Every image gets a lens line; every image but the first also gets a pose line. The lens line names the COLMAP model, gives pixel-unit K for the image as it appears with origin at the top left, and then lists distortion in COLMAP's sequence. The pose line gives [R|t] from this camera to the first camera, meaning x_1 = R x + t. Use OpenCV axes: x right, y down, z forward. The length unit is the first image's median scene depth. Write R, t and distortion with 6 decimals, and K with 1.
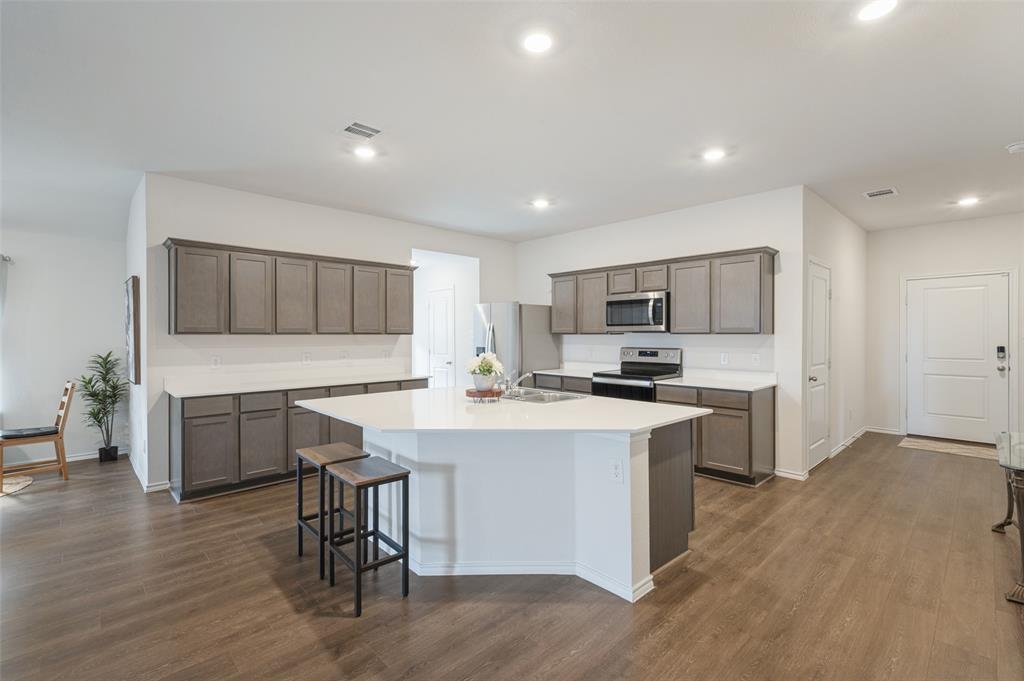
lens RADIAL K [[454.5, 0, 510.7], [0, 454.5, 336.0], [0, 0, 1]] dist [-0.004878, -0.001174]
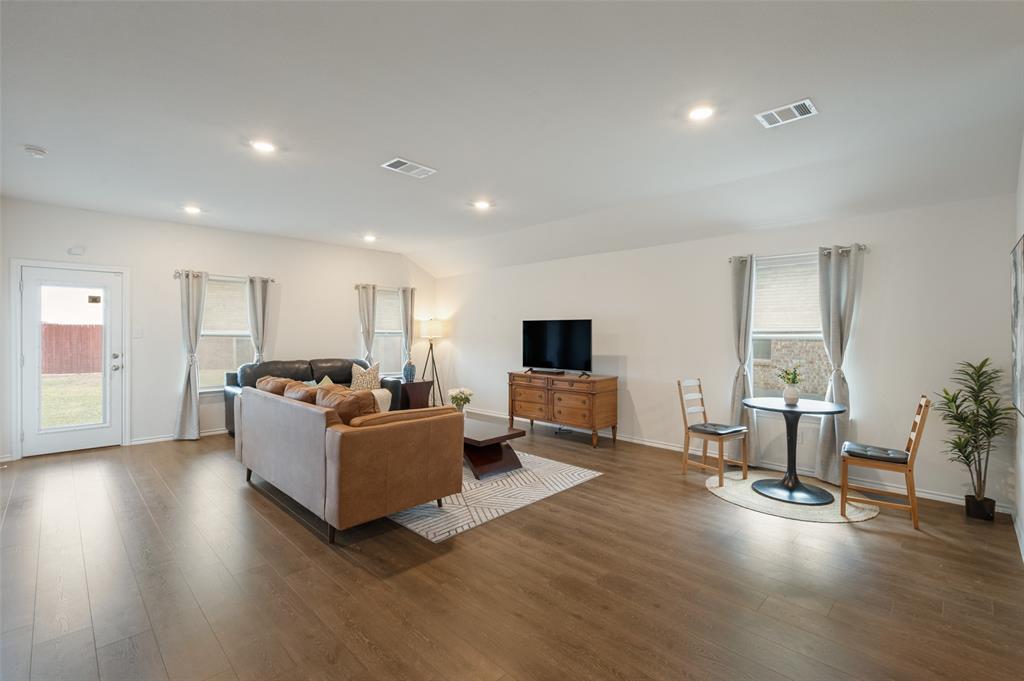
lens RADIAL K [[454.5, 0, 520.7], [0, 454.5, 336.3], [0, 0, 1]] dist [-0.004878, -0.001174]
pose [[0.024280, 0.009317, -0.999662, -0.225008], [-0.010624, 0.999903, 0.009061, 0.002373], [0.999649, 0.010400, 0.024377, 0.284937]]
